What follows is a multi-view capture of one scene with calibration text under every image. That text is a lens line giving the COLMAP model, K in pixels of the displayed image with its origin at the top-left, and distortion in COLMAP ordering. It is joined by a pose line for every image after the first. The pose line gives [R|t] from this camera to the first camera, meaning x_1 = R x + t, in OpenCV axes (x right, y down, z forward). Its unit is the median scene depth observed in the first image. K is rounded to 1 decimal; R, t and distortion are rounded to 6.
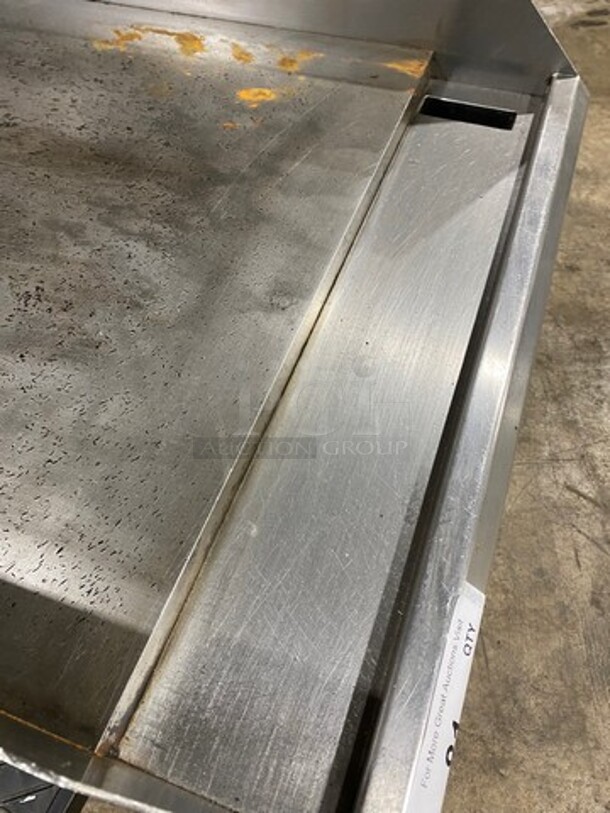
lens RADIAL K [[615.9, 0, 315.9], [0, 615.9, 395.6], [0, 0, 1]] dist [0.015855, -0.011066]
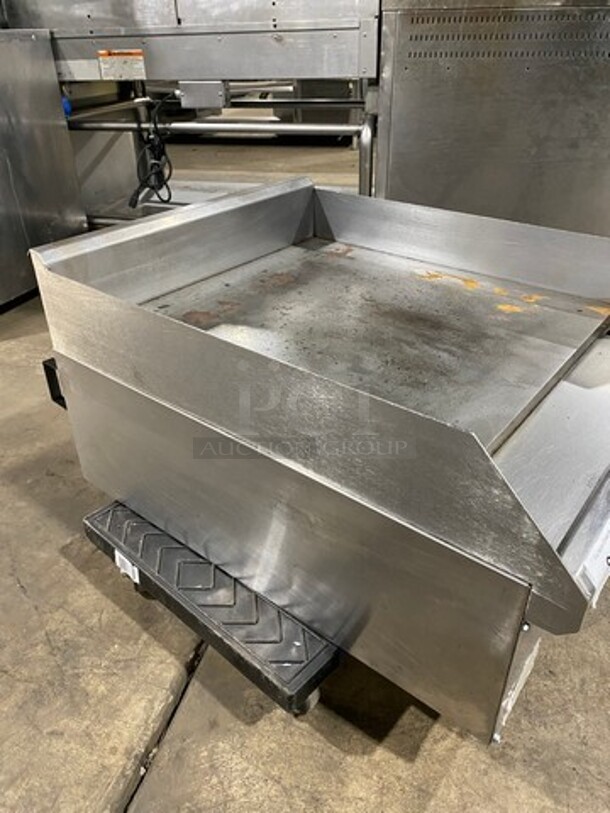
lens RADIAL K [[615.9, 0, 302.1], [0, 615.9, 401.2], [0, 0, 1]] dist [0.015855, -0.011066]
pose [[0.946149, 0.193521, -0.259524, -0.147399], [-0.283195, 0.883187, -0.373873, 0.584355], [0.156856, 0.427235, 0.890430, -0.563591]]
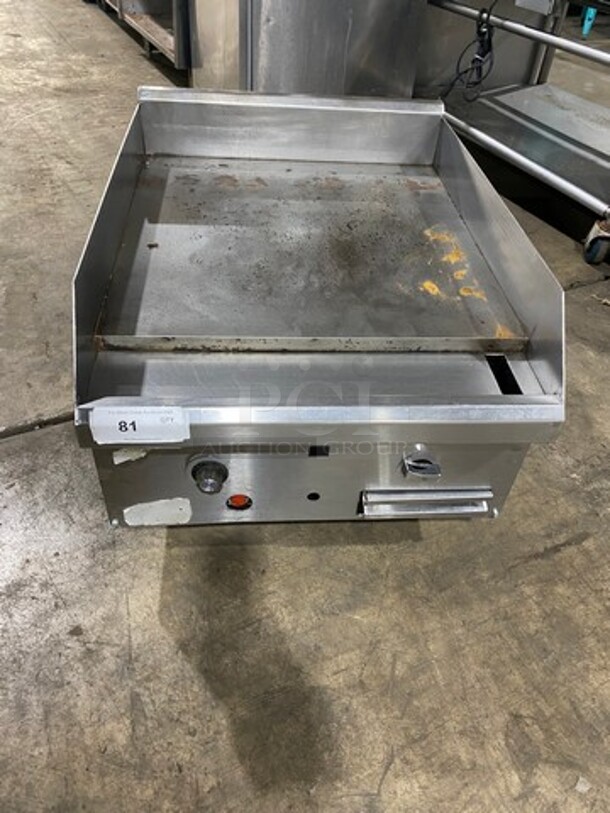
lens RADIAL K [[615.9, 0, 309.1], [0, 615.9, 407.8], [0, 0, 1]] dist [0.015855, -0.011066]
pose [[0.410671, 0.670170, -0.618240, 1.082572], [-0.802498, 0.587550, 0.103837, -0.186685], [0.432835, 0.453494, 0.779100, -0.371903]]
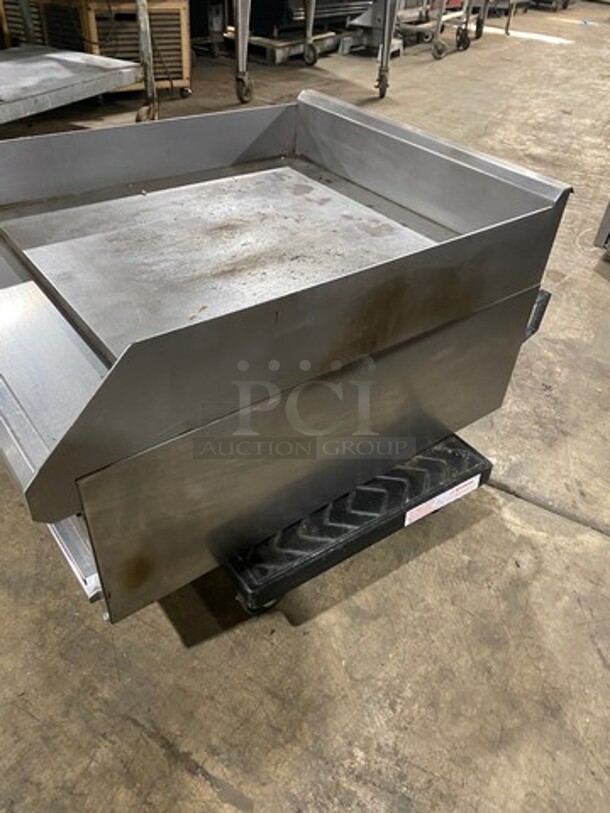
lens RADIAL K [[615.9, 0, 307.3], [0, 615.9, 400.6], [0, 0, 1]] dist [0.015855, -0.011066]
pose [[-0.536962, 0.533996, -0.653085, 0.792369], [-0.722836, 0.107907, 0.682542, -1.551335], [0.434947, 0.838573, 0.328049, 0.765500]]
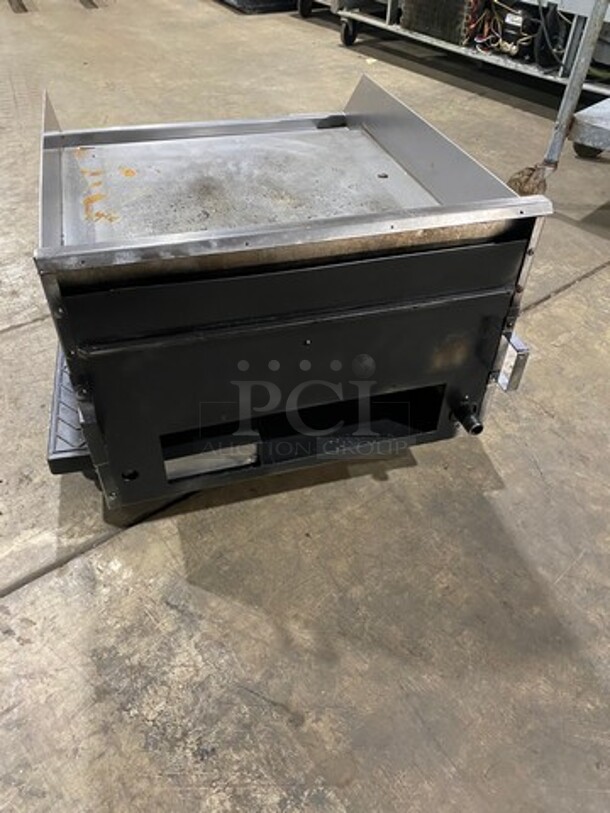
lens RADIAL K [[615.9, 0, 312.9], [0, 615.9, 414.6], [0, 0, 1]] dist [0.015855, -0.011066]
pose [[-0.597742, -0.528646, 0.602693, -2.063714], [0.662513, 0.097586, 0.742667, -1.494556], [-0.451422, 0.843214, 0.291903, 0.808788]]
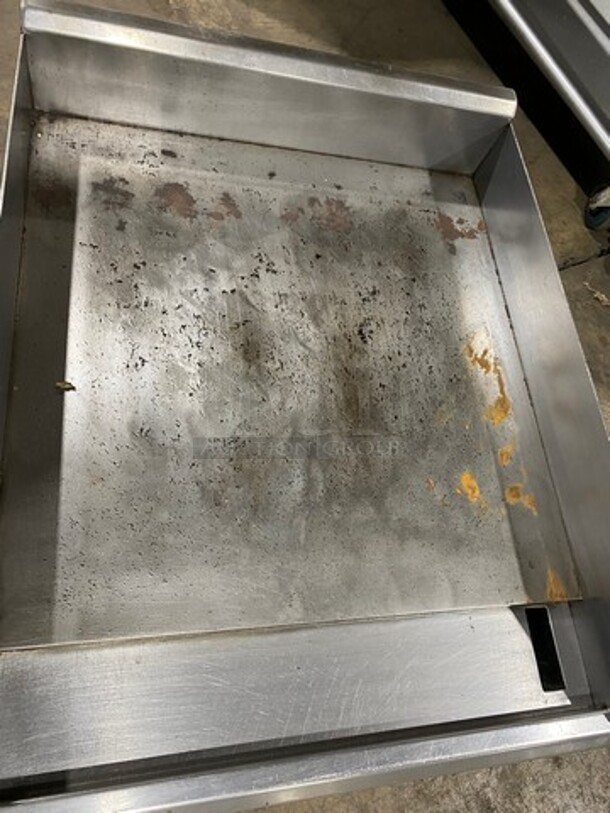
lens RADIAL K [[615.9, 0, 302.7], [0, 615.9, 410.0], [0, 0, 1]] dist [0.015855, -0.011066]
pose [[0.408352, 0.884265, -0.226549, -0.089042], [-0.881554, 0.446429, 0.153506, -0.446498], [0.236878, 0.137031, 0.961827, -0.348955]]
